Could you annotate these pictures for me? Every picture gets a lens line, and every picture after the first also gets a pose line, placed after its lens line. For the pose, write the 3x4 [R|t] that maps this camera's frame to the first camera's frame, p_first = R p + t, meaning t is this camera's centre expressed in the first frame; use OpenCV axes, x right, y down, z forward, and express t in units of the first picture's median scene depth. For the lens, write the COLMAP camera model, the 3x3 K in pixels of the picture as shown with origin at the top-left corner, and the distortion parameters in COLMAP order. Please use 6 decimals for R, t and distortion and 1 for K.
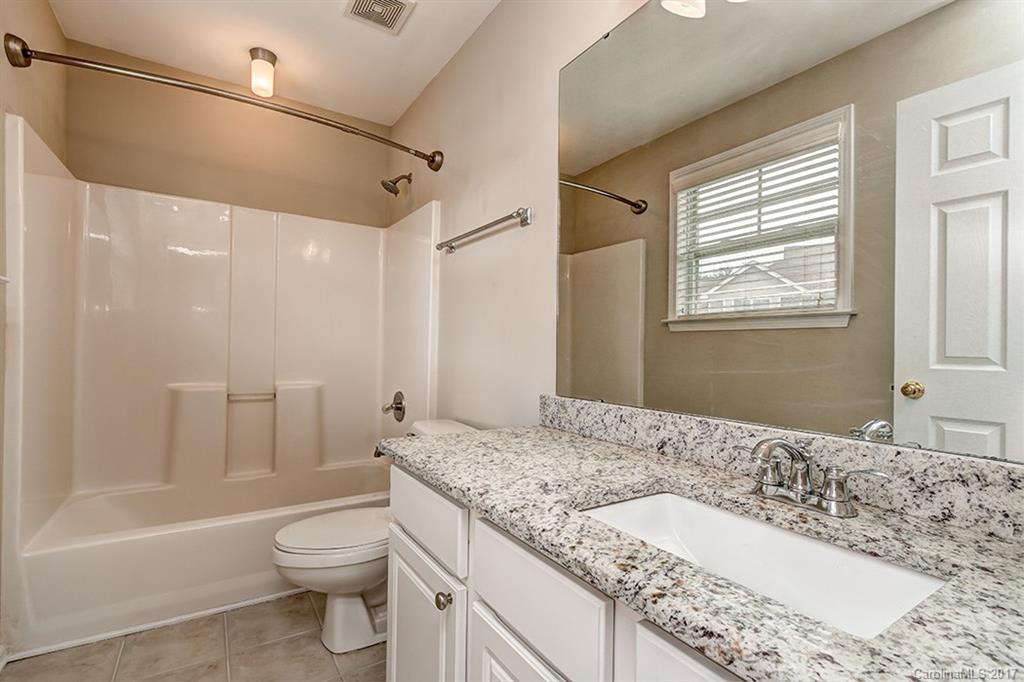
lens RADIAL K [[471.5, 0, 513.8], [0, 471.5, 347.1], [0, 0, 1]] dist [0.004287, -0.000456]
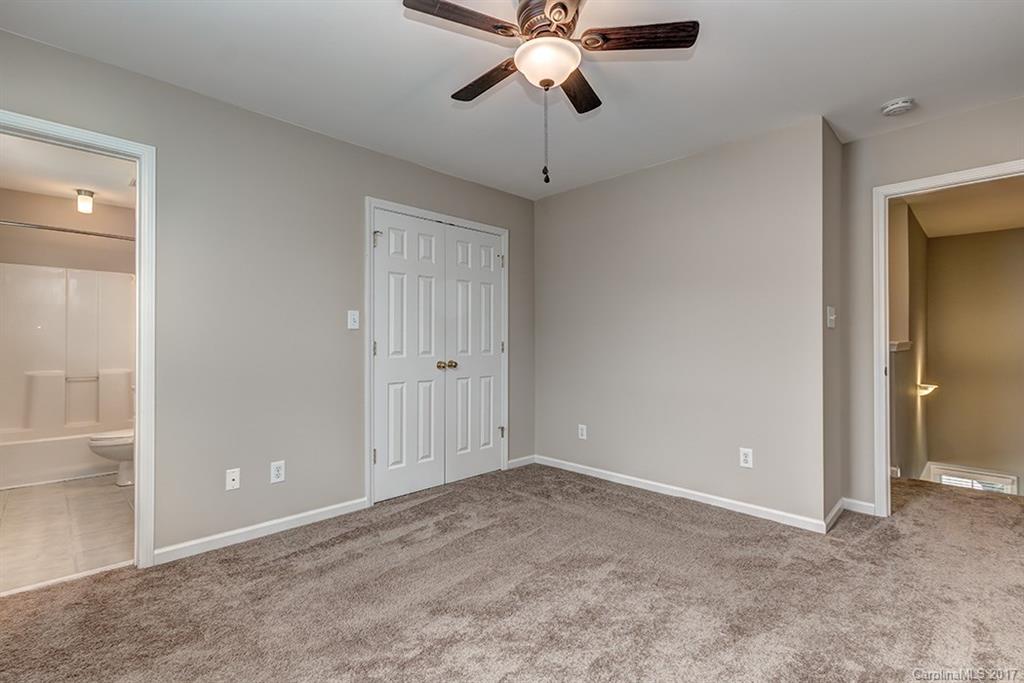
lens RADIAL K [[471.5, 0, 508.2], [0, 471.5, 342.7], [0, 0, 1]] dist [0.004287, -0.000456]
pose [[0.984669, -0.010415, 0.174123, 0.702719], [0.010907, 0.999939, -0.001868, -0.006972], [-0.174093, 0.003738, 0.984722, -1.010810]]
